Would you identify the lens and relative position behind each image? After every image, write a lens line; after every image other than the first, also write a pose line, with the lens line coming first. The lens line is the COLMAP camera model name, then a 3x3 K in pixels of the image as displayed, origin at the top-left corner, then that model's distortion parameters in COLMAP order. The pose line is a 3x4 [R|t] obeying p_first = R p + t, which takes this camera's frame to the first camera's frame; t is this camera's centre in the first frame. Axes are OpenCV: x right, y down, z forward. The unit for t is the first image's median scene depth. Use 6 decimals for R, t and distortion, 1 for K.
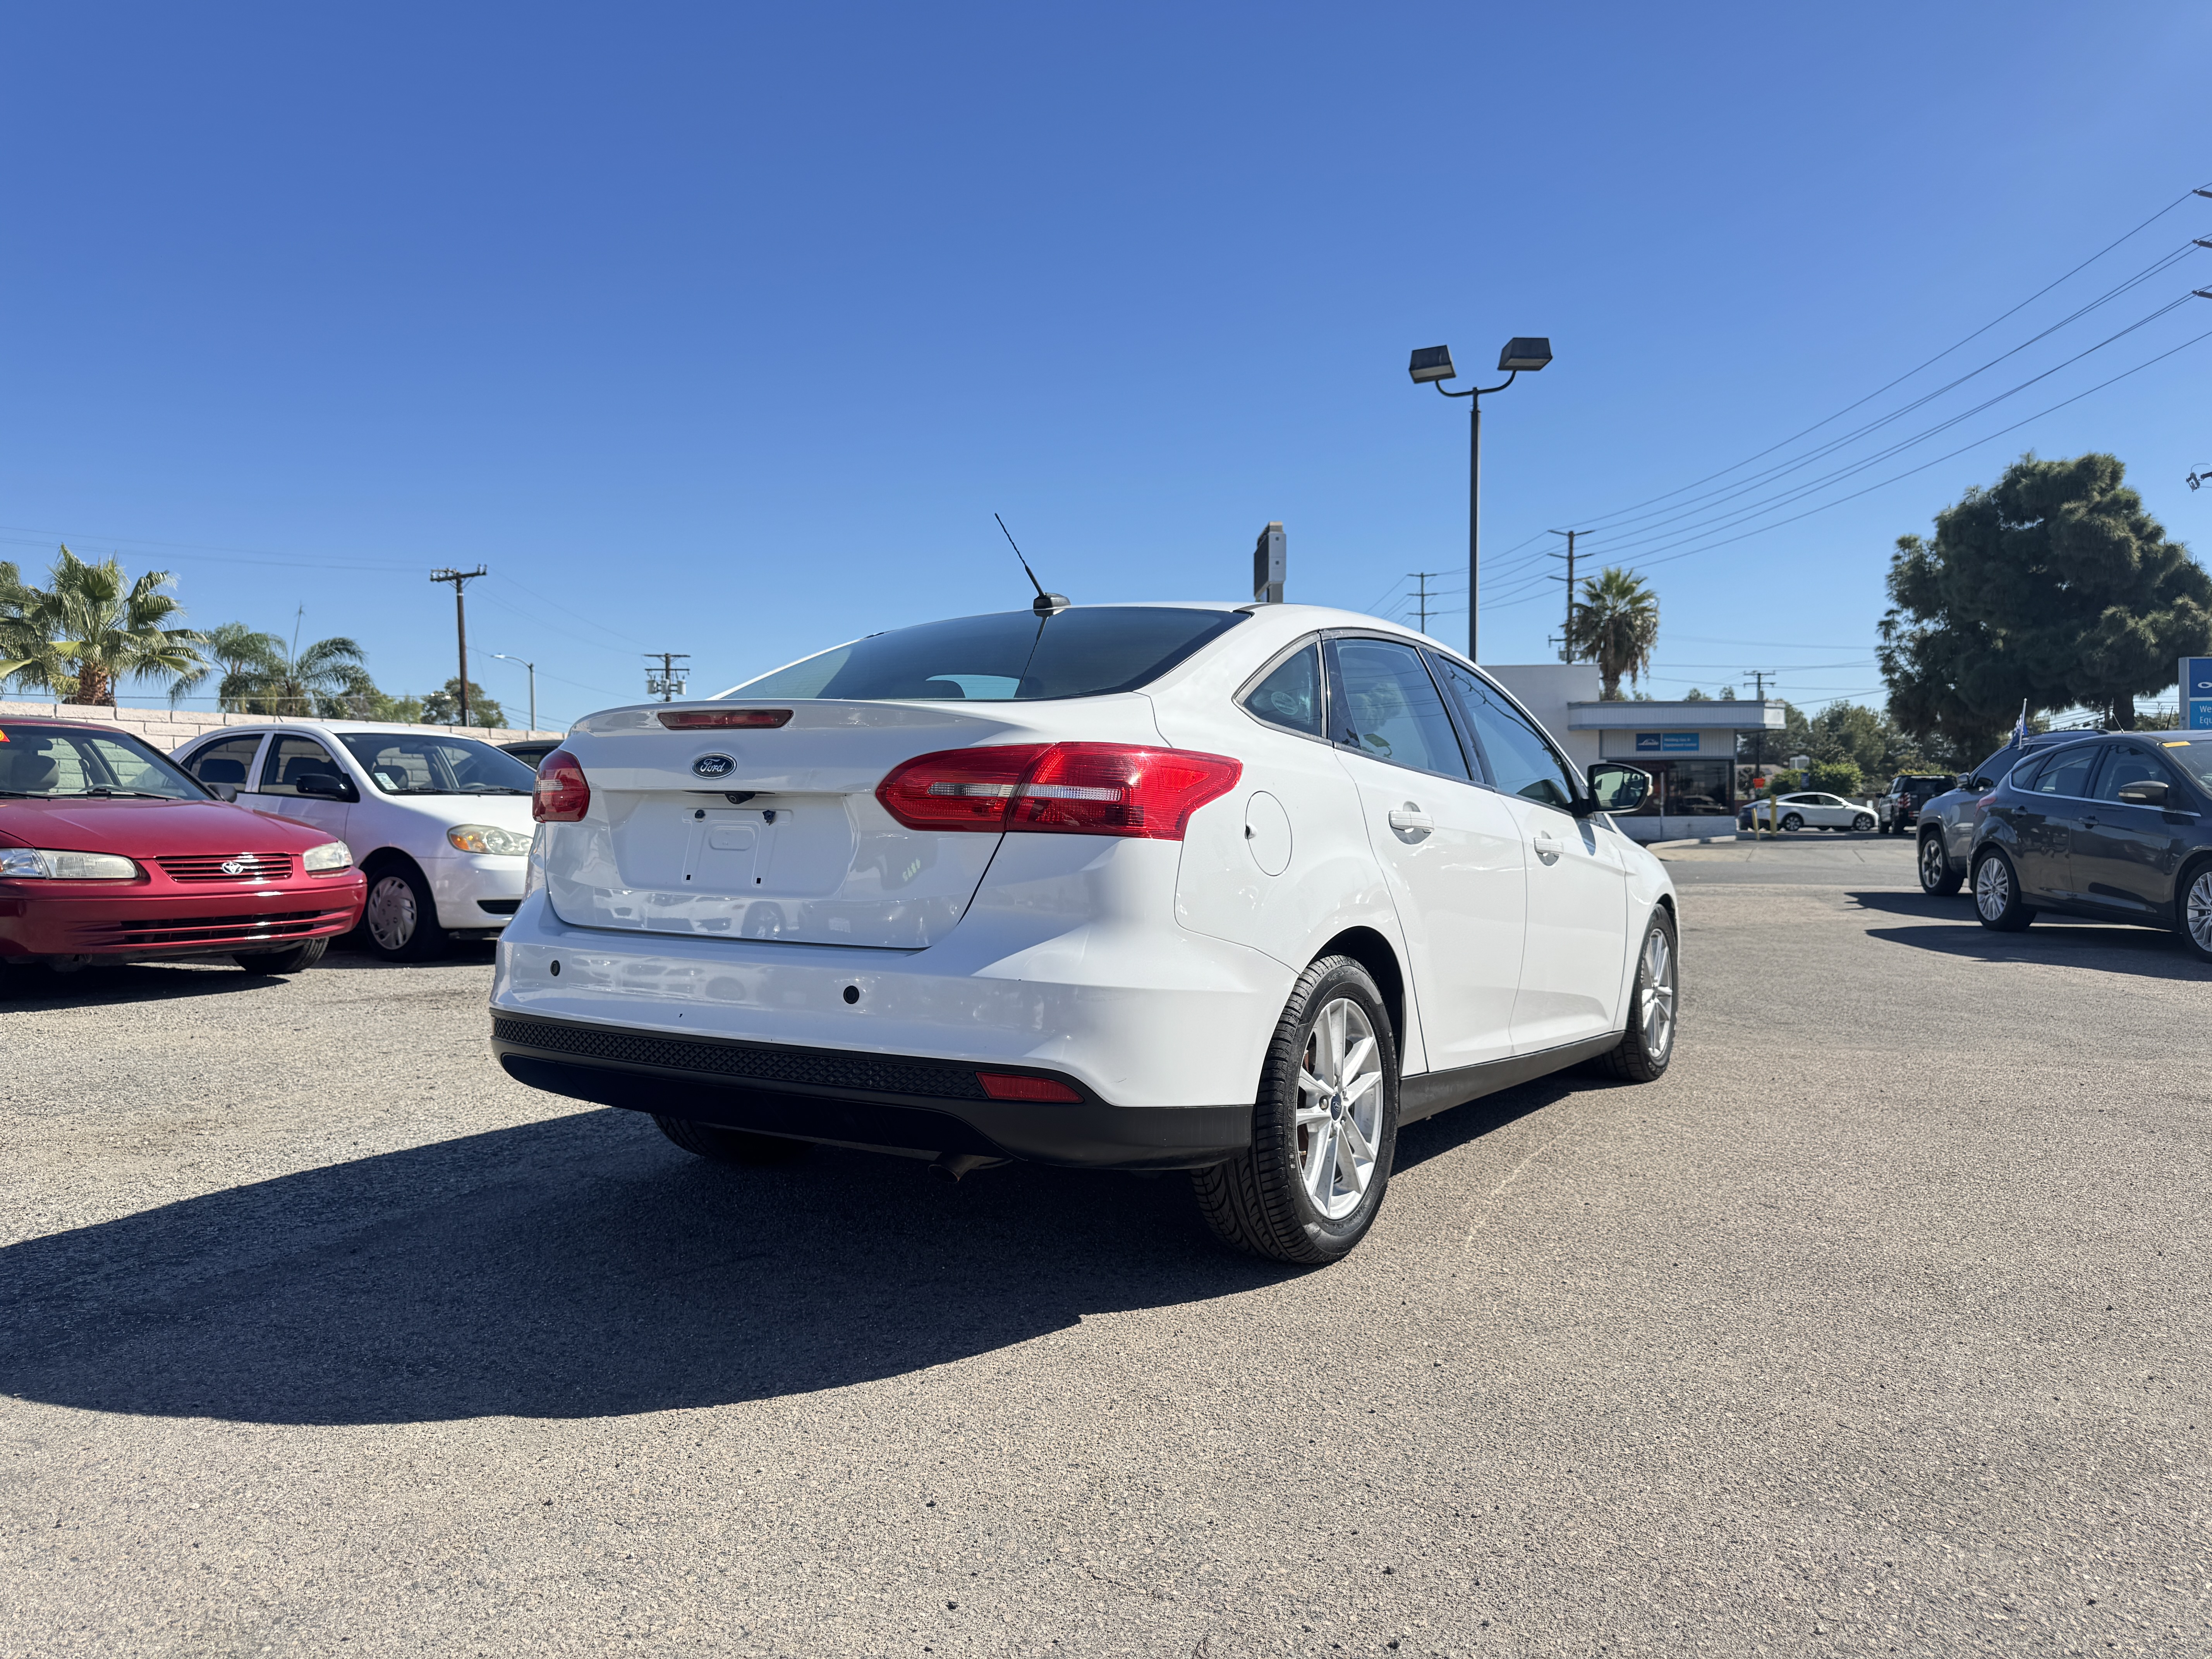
lens RADIAL K [[1552.2, 0, 1096.9], [0, 1552.2, 833.6], [0, 0, 1]] dist [0.042231, -0.051626]
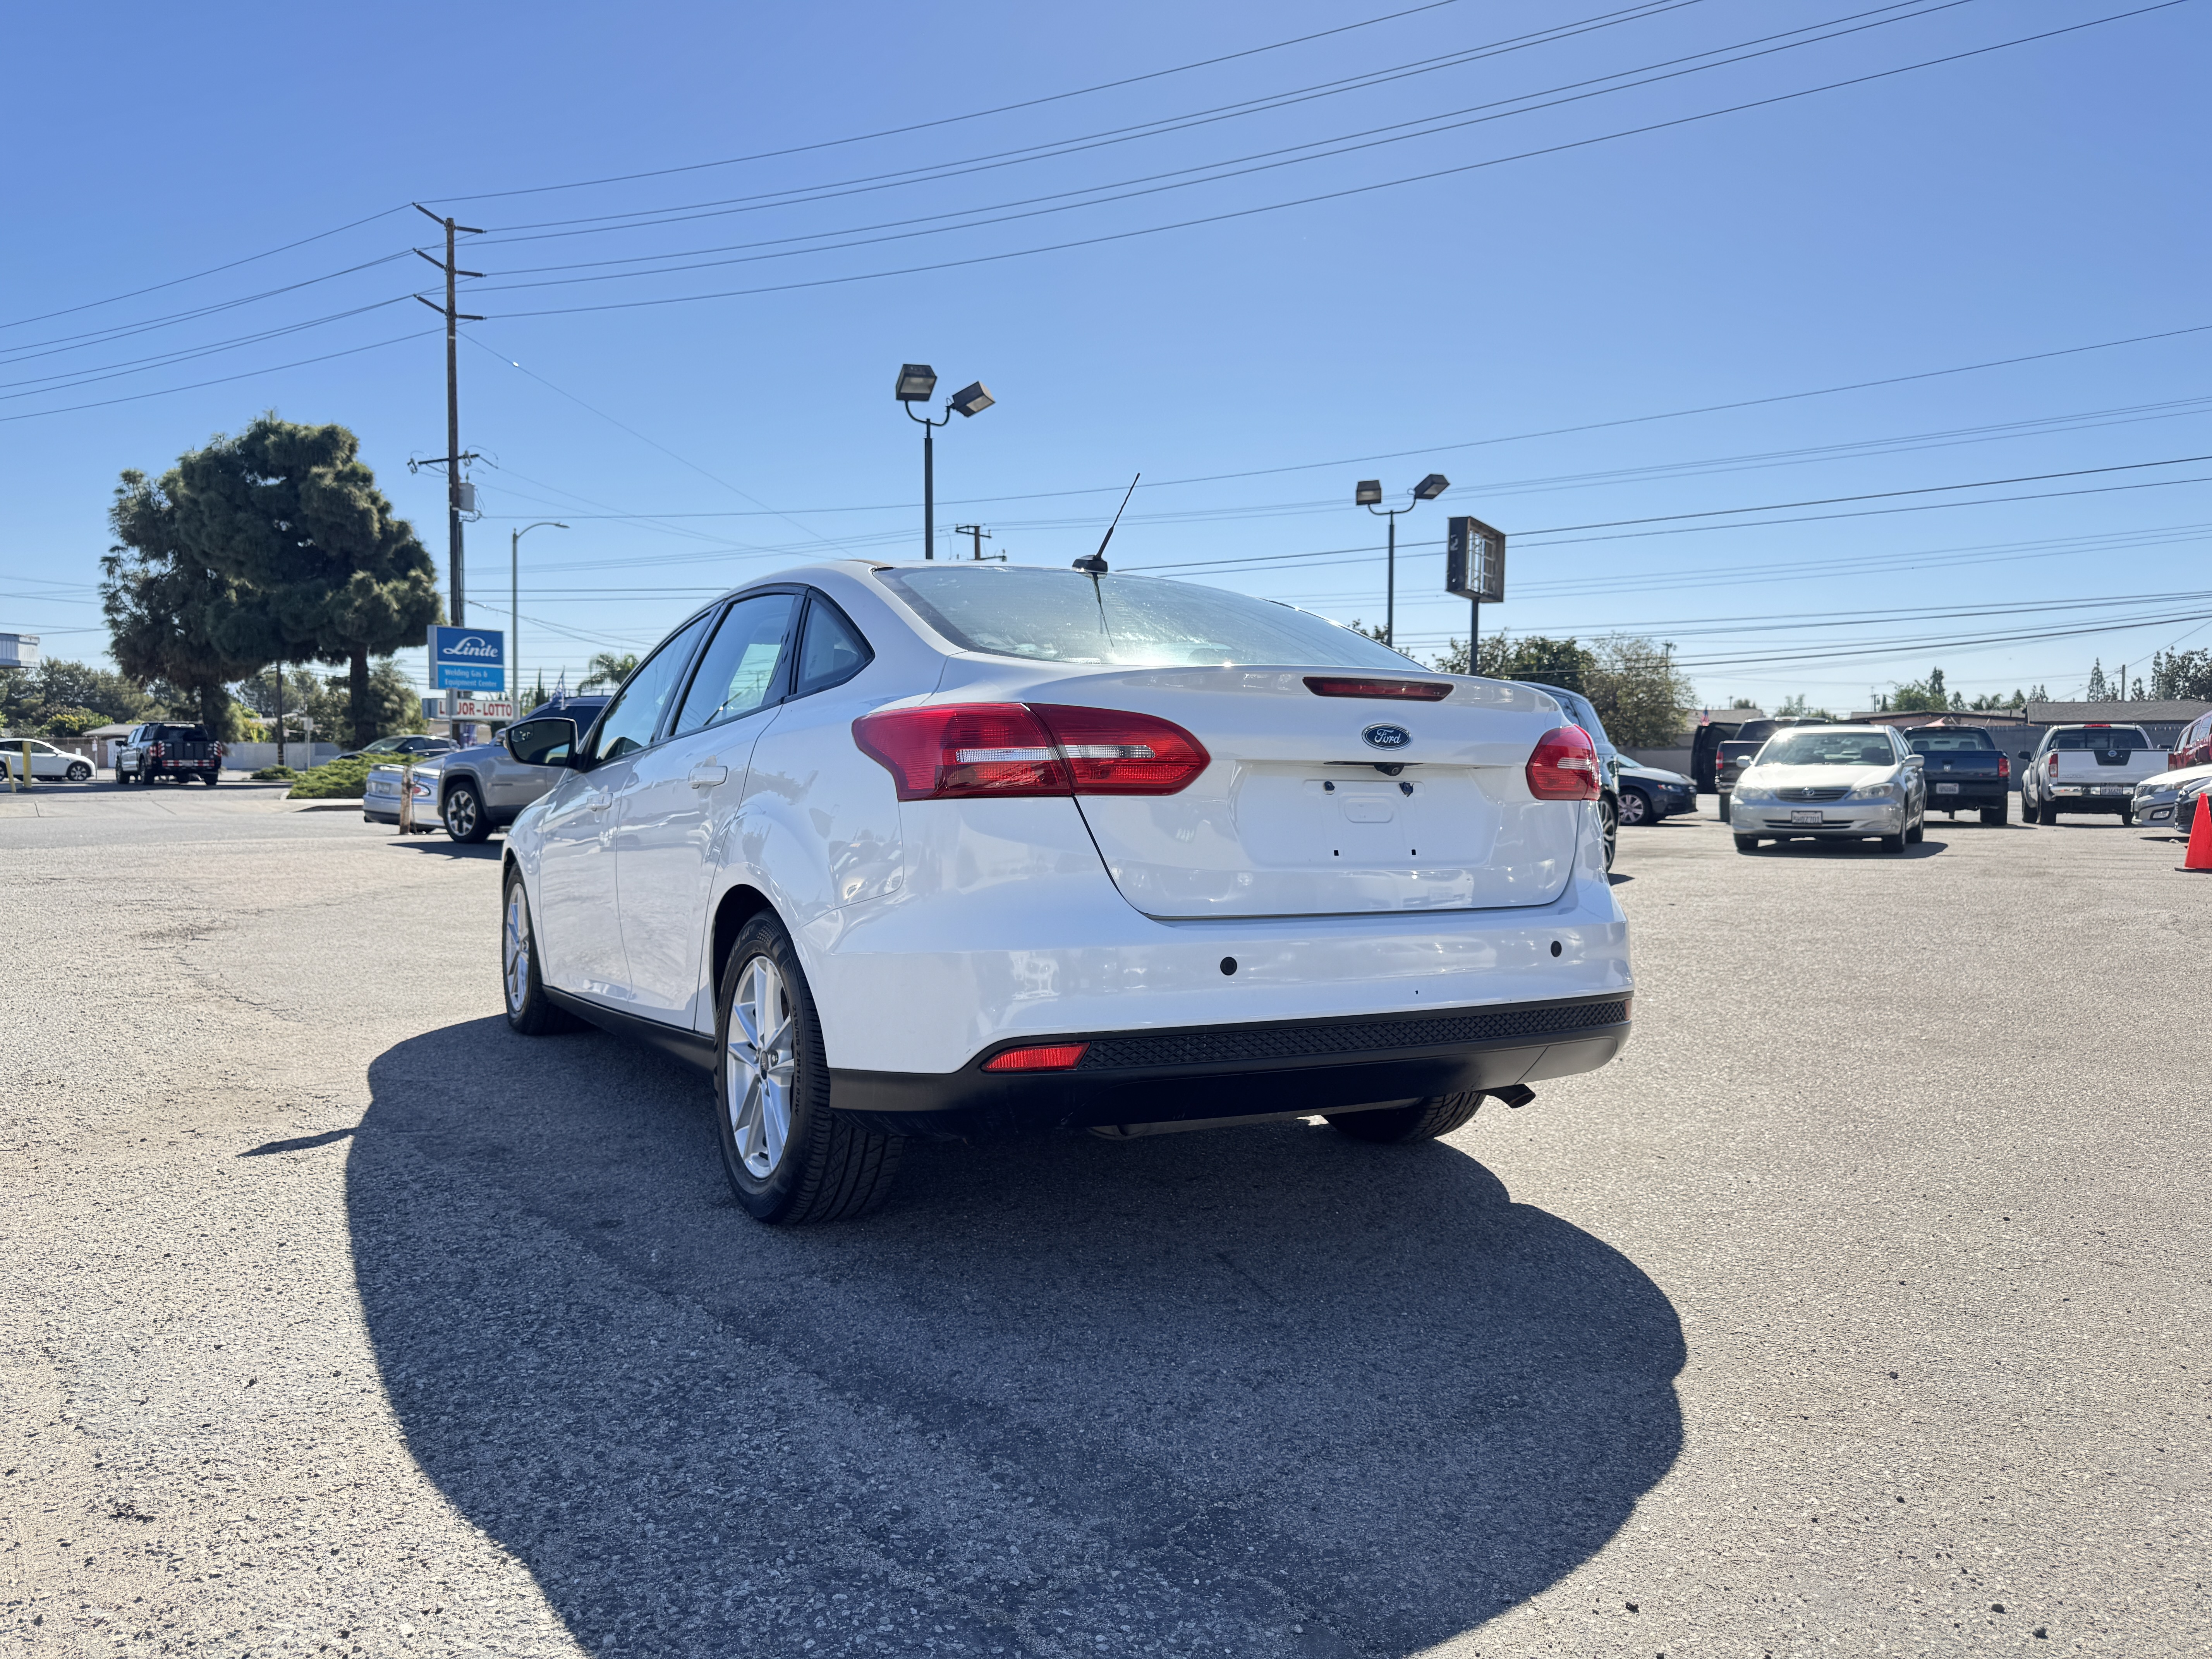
lens RADIAL K [[1552.2, 0, 1103.6], [0, 1552.2, 824.8], [0, 0, 1]] dist [0.042231, -0.051626]
pose [[0.462892, -0.029007, 0.885940, -0.163060], [0.004377, 0.999527, 0.030438, -0.002590], [-0.886404, -0.010211, 0.462800, 0.096752]]
